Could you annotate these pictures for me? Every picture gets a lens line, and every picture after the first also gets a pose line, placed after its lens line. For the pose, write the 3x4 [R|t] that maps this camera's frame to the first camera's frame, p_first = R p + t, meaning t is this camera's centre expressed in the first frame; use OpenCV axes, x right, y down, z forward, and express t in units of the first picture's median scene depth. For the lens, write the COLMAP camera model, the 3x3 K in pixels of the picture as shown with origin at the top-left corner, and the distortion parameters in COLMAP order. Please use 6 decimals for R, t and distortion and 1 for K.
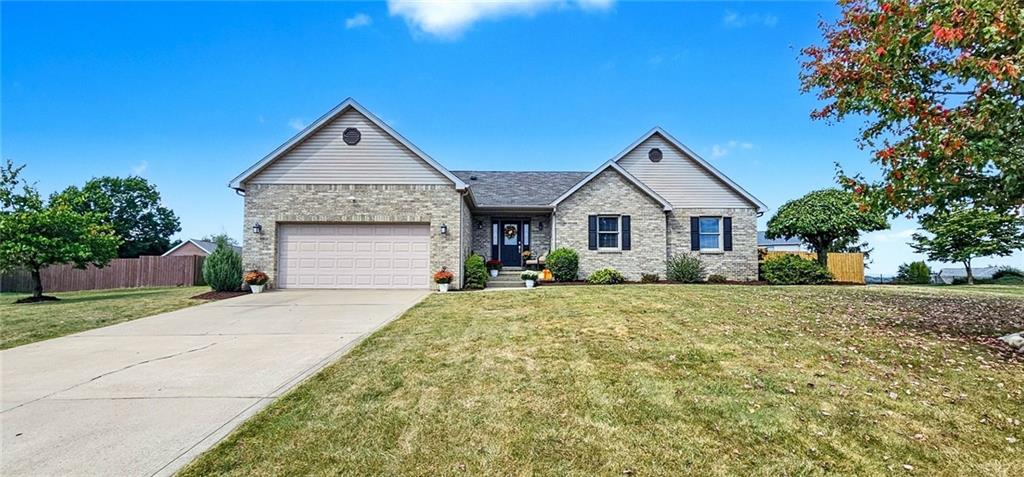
lens RADIAL K [[421.5, 0, 514.9], [0, 421.5, 234.5], [0, 0, 1]] dist [-0.003125, 0.000096]
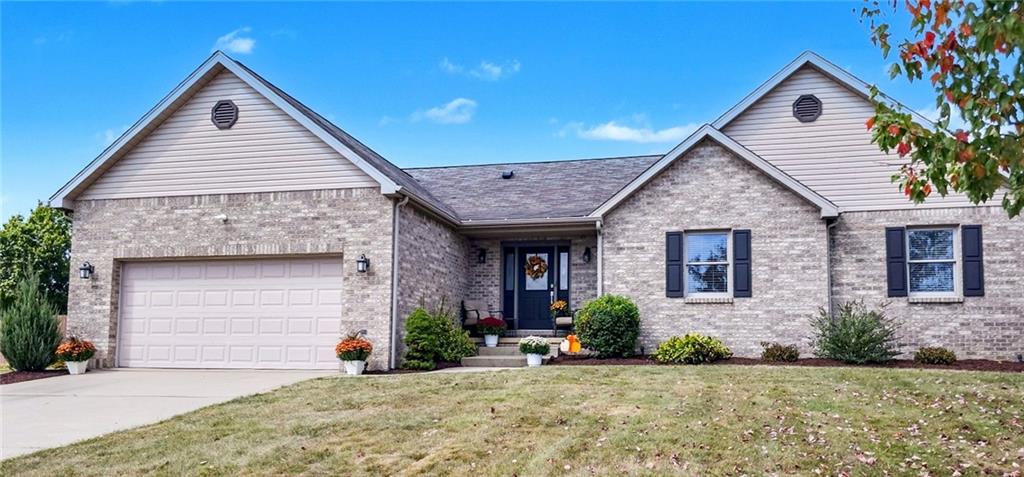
lens RADIAL K [[708.0, 0, 524.1], [0, 708.0, 256.7], [0, 0, 1]] dist [0.061430, -0.009605]
pose [[0.968257, -0.026268, -0.248574, 0.236999], [0.020426, 0.999452, -0.026050, 0.005115], [0.249122, 0.020146, 0.968263, 0.097891]]
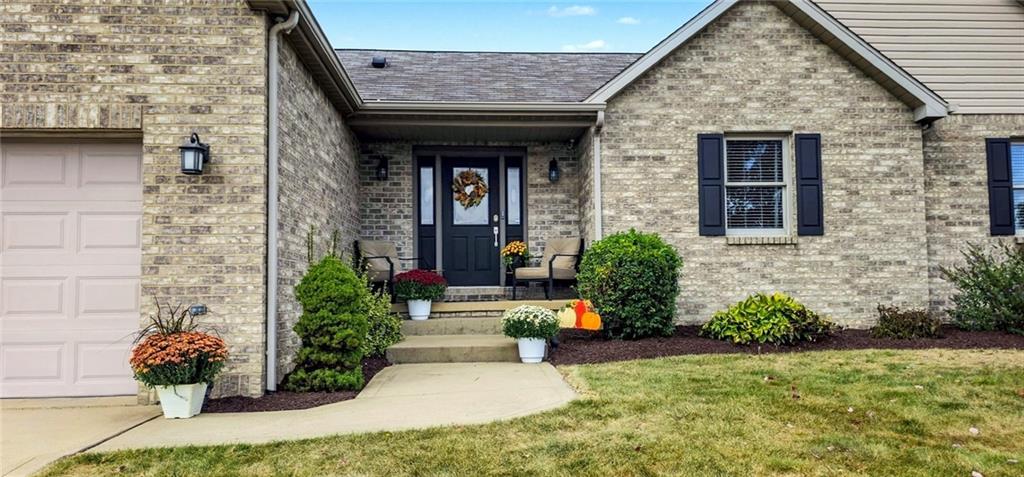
lens RADIAL K [[676.8, 0, 510.6], [0, 676.8, 241.0], [0, 0, 1]] dist [0.026147, -0.022546]
pose [[0.999225, -0.009906, 0.038086, 0.002229], [0.008457, 0.999242, 0.038006, 0.019350], [-0.038434, -0.037654, 0.998551, 0.489462]]
